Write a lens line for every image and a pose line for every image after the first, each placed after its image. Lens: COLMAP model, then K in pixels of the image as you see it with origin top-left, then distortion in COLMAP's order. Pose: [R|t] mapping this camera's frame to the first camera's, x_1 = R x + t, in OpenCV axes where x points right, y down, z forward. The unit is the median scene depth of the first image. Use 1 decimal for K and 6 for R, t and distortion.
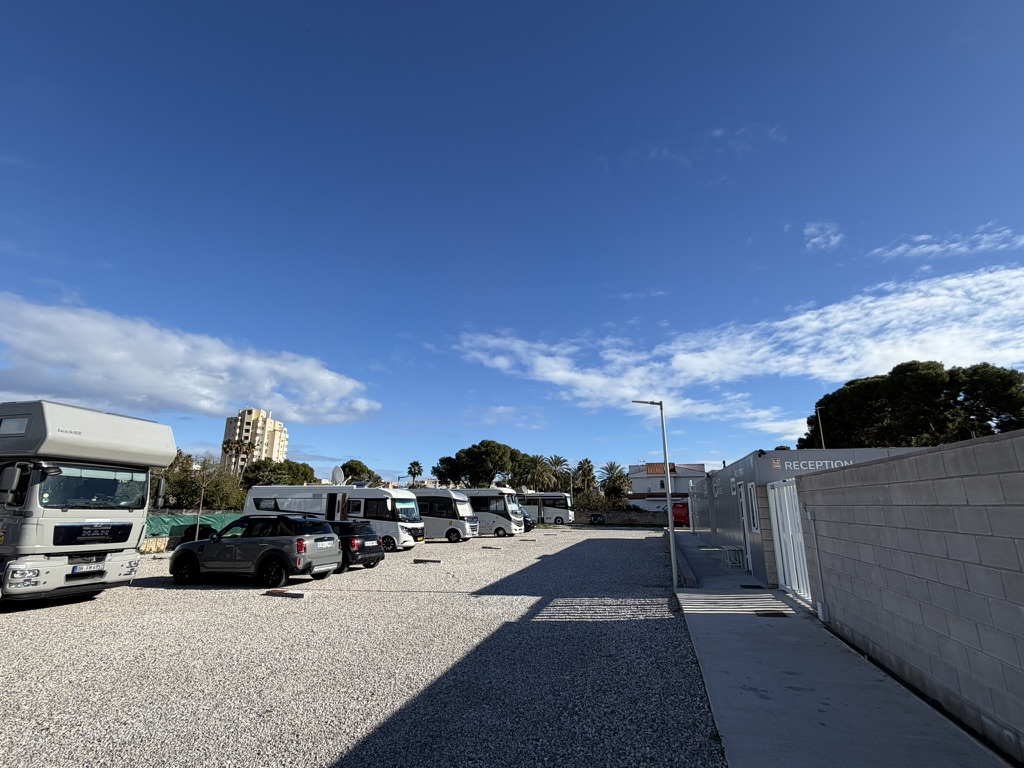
lens RADIAL K [[486.6, 0, 511.1], [0, 486.6, 381.5], [0, 0, 1]] dist [0.010032, 0.000169]
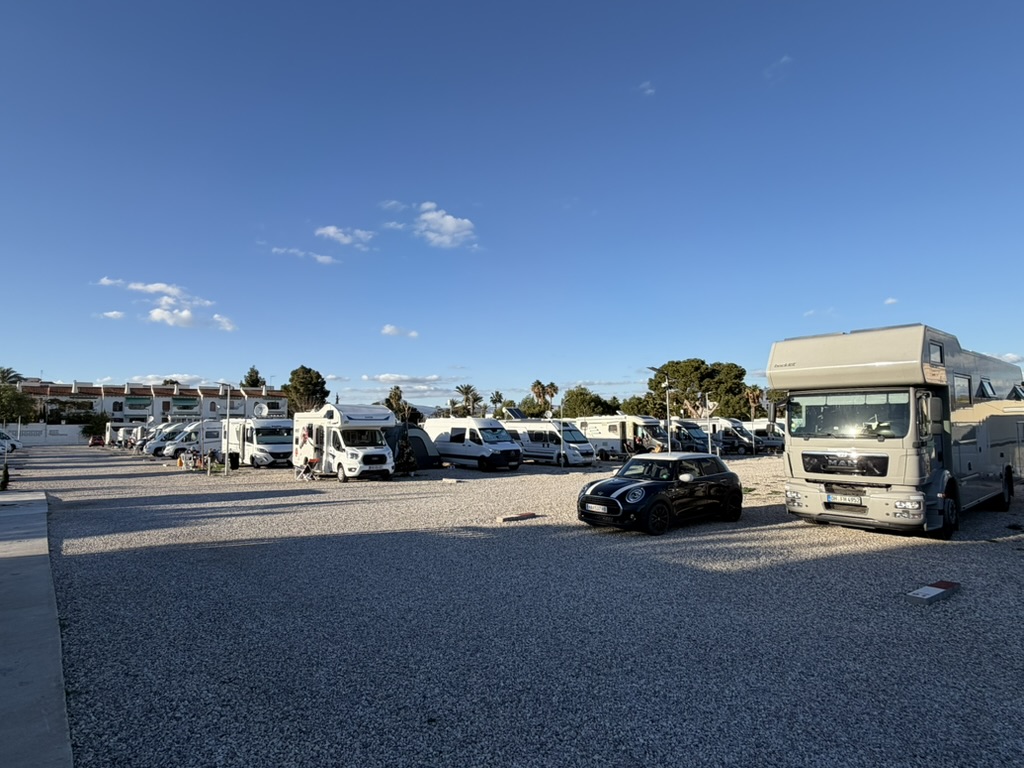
lens RADIAL K [[554.0, 0, 516.7], [0, 554.0, 383.8], [0, 0, 1]] dist [-0.019206, 0.002696]
pose [[-0.566744, -0.061961, -0.821561, 0.068158], [0.220057, 0.949558, -0.223418, 0.050984], [0.793962, -0.307411, -0.524521, 0.213452]]
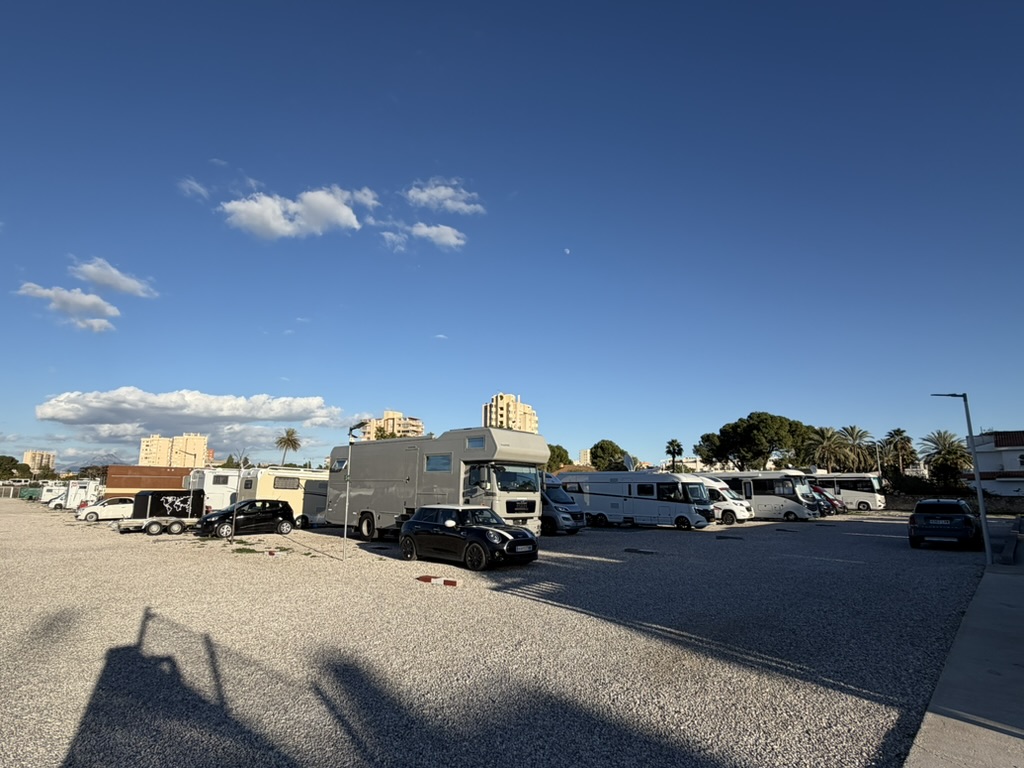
lens RADIAL K [[549.7, 0, 515.4], [0, 549.7, 385.5], [0, 0, 1]] dist [0.002788, -0.000060]
pose [[0.895877, -0.080597, -0.436932, -0.009462], [0.109507, 0.993126, 0.041336, -0.030976], [0.430597, -0.084879, 0.898544, -0.114406]]
